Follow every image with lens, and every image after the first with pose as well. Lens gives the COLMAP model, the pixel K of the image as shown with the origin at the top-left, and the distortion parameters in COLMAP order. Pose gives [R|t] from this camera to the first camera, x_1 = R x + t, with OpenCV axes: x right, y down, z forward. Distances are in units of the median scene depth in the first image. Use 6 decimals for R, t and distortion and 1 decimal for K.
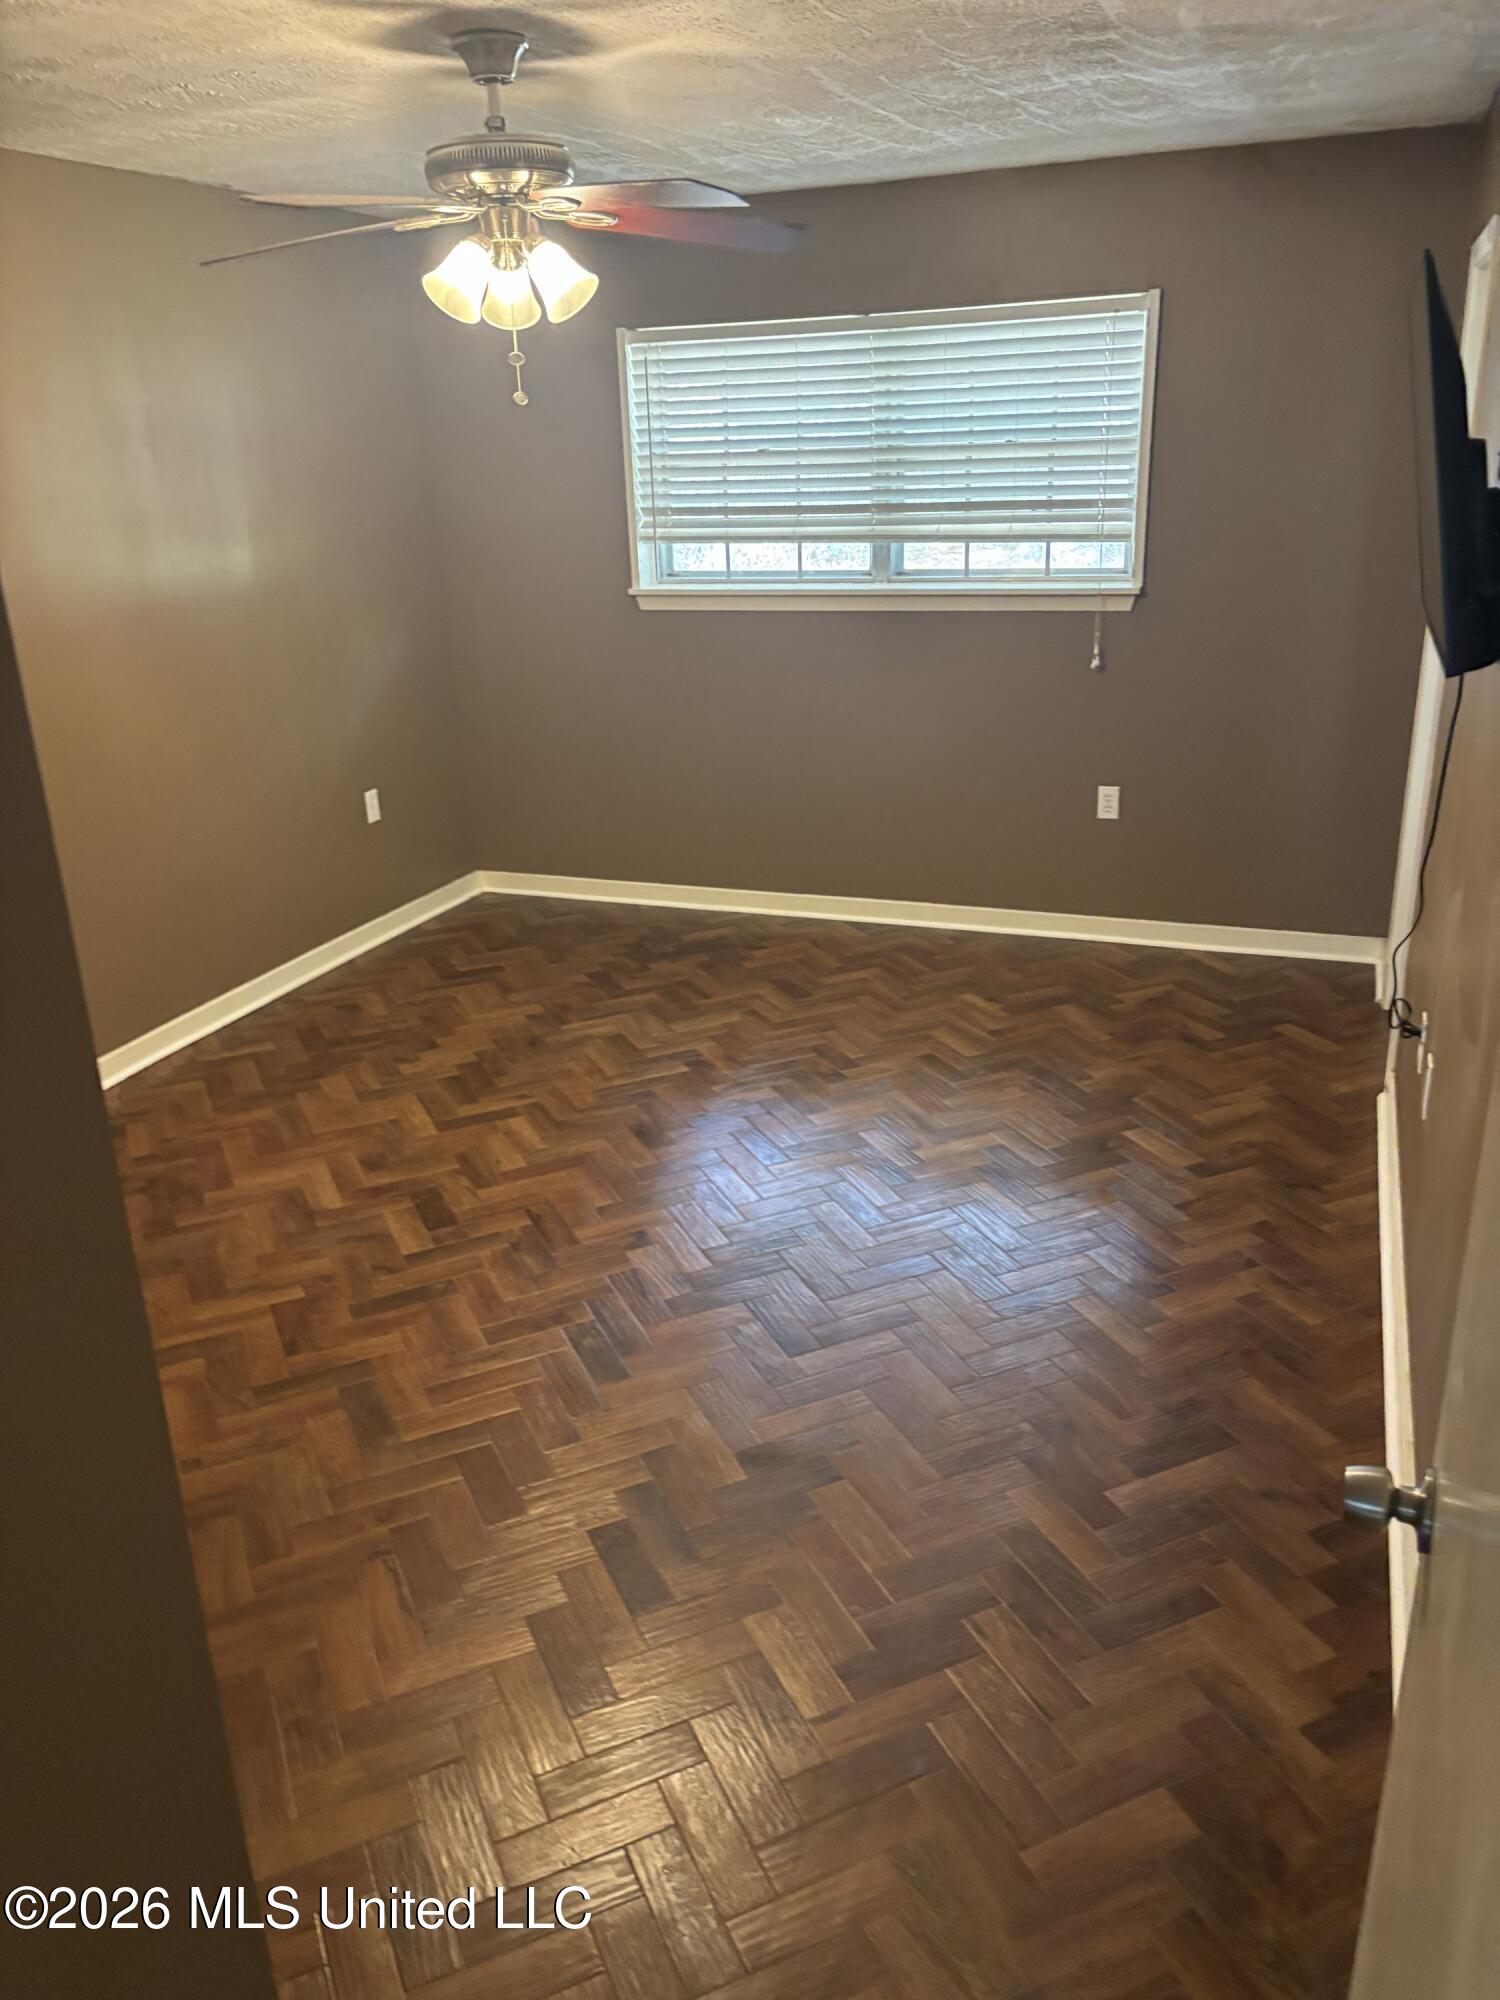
lens RADIAL K [[1499.6, 0, 744.3], [0, 1499.6, 1007.0], [0, 0, 1]] dist [0.136991, -0.219323]
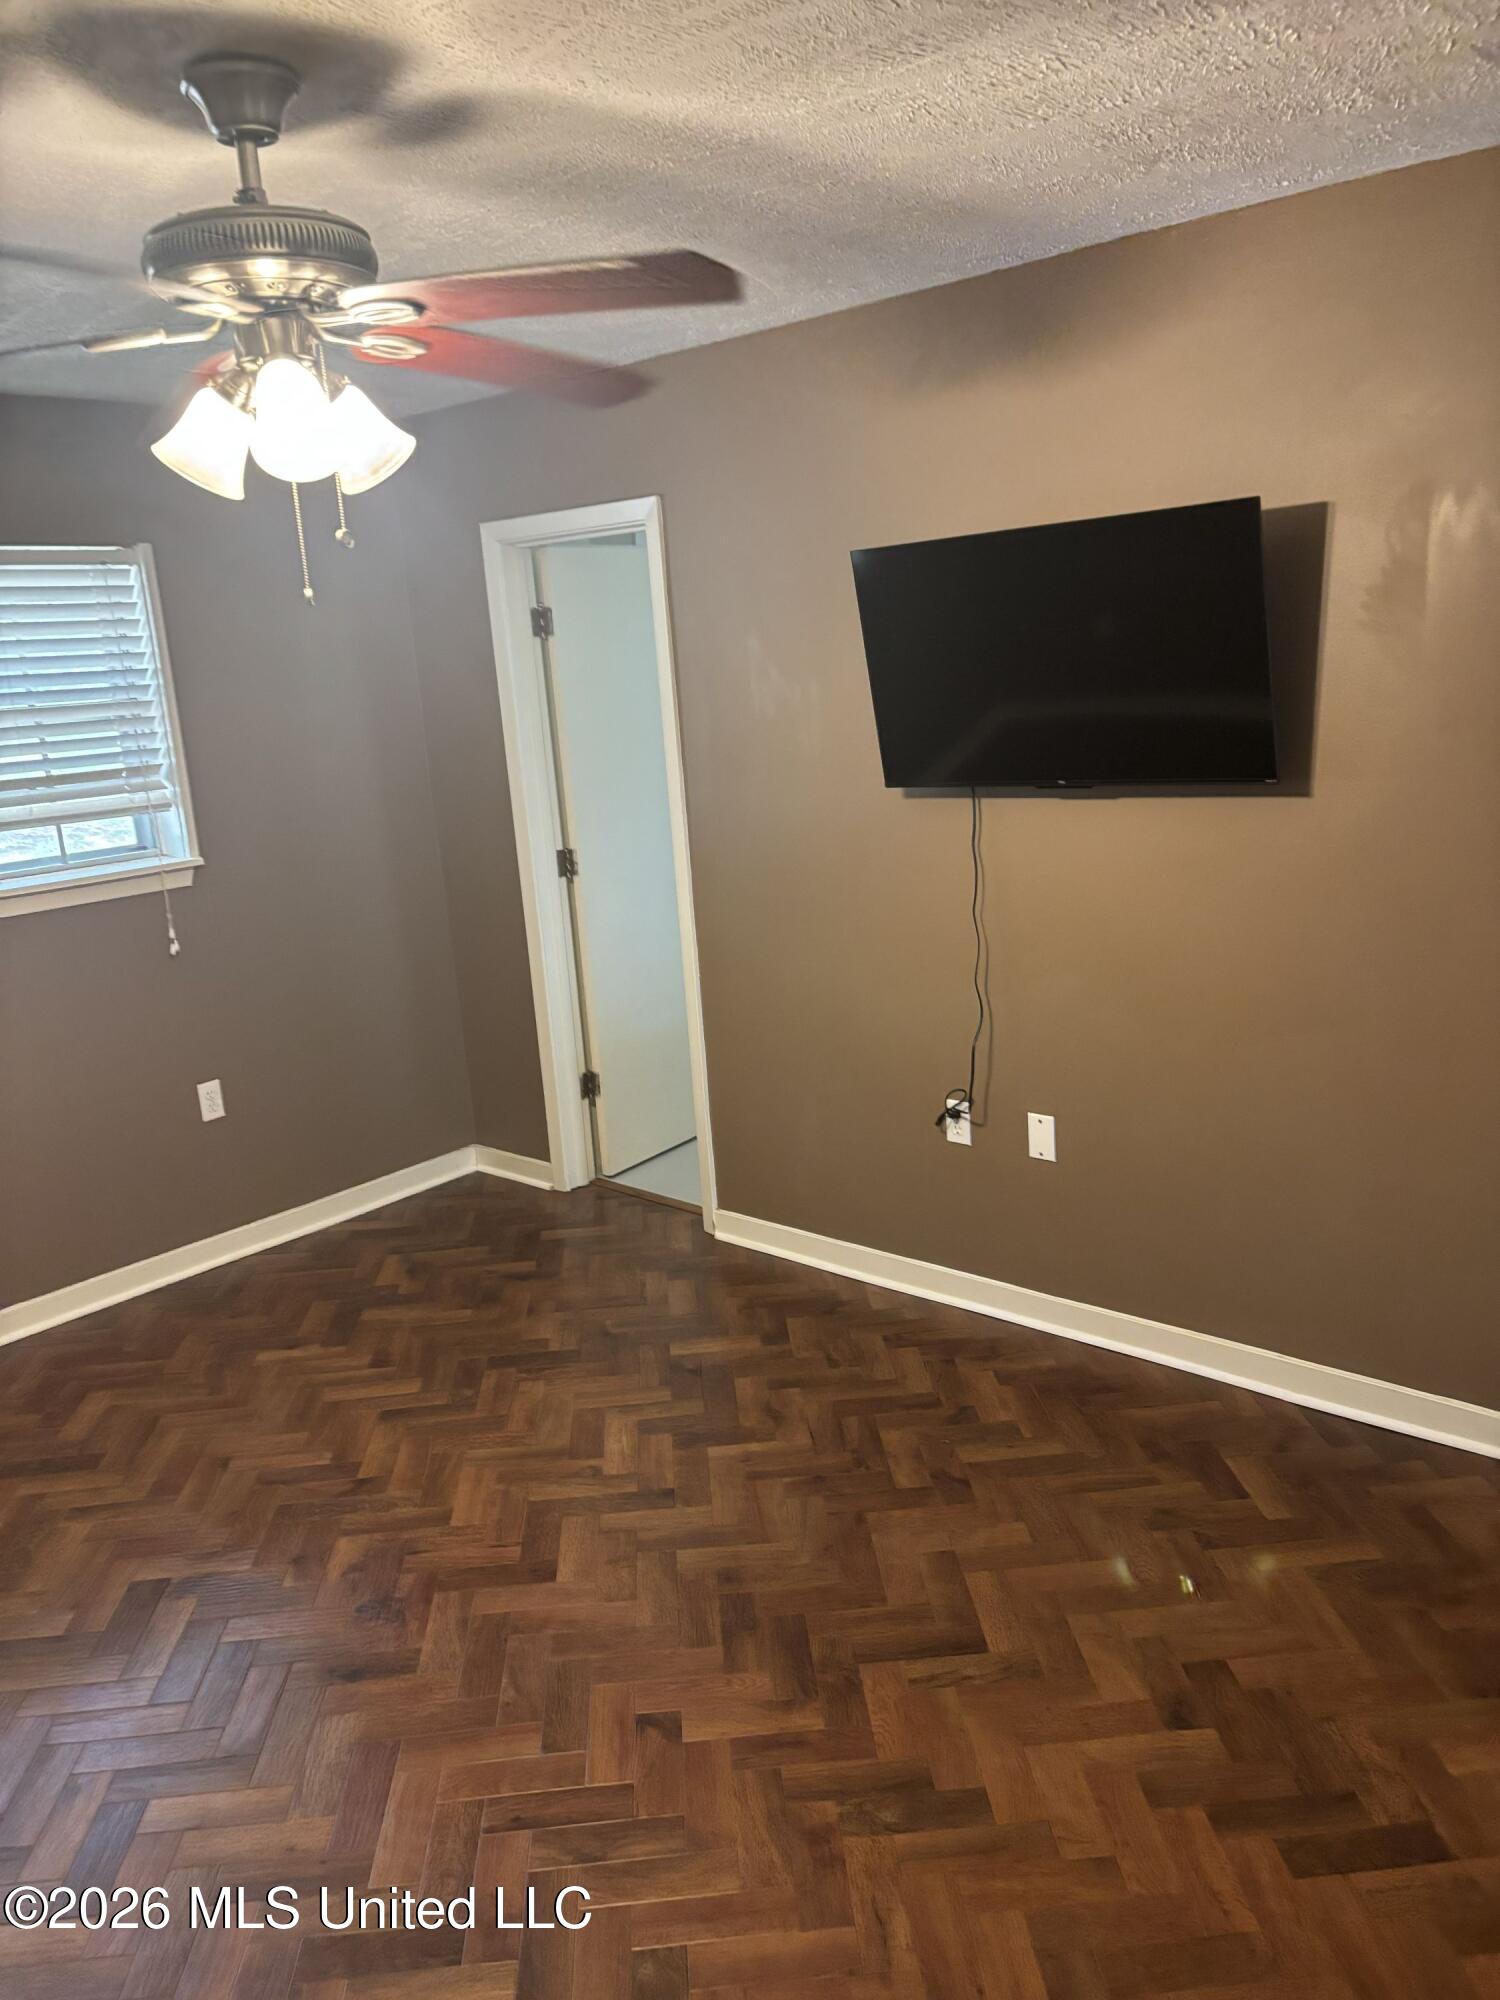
lens RADIAL K [[1490.3, 0, 744.9], [0, 1490.3, 997.1], [0, 0, 1]] dist [0.089096, -0.124783]
pose [[0.357825, -0.200451, 0.912020, -0.455815], [0.379581, 0.923577, 0.054065, -0.131616], [-0.853158, 0.326840, 0.406567, 0.410661]]
